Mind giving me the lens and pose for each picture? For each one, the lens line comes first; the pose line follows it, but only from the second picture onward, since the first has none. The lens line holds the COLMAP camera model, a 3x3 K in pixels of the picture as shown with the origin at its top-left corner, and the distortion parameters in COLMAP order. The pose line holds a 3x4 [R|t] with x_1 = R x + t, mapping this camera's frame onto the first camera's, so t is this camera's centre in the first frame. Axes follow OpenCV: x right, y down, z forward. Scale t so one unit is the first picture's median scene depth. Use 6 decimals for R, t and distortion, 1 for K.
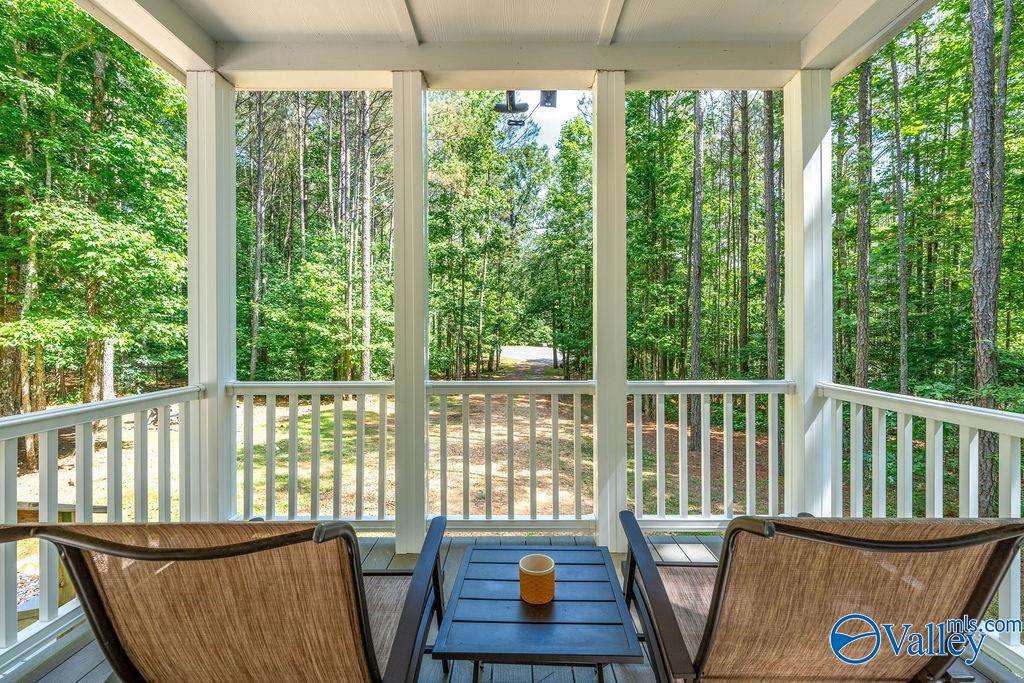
lens RADIAL K [[416.4, 0, 512.0], [0, 416.4, 341.5], [0, 0, 1]] dist [0.001270, 0.000282]
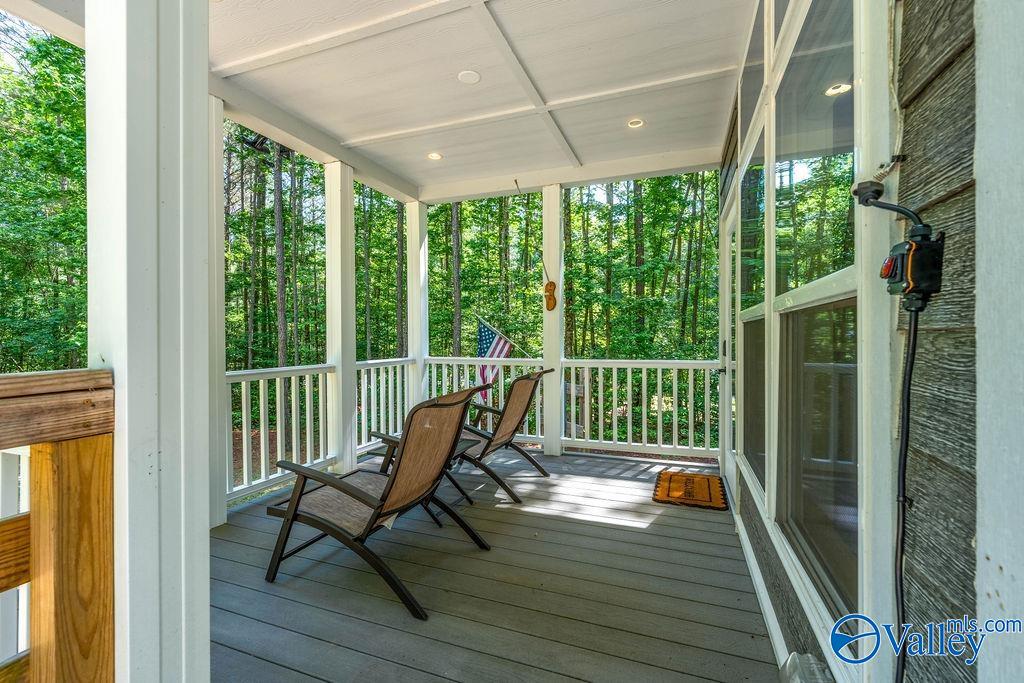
lens RADIAL K [[416.4, 0, 512.0], [0, 416.4, 341.5], [0, 0, 1]] dist [0.001270, 0.000282]
pose [[0.350401, -0.002684, 0.936596, -0.996781], [-0.018014, 0.999792, 0.009604, -0.009894], [-0.936427, -0.020237, 0.350279, -0.130367]]
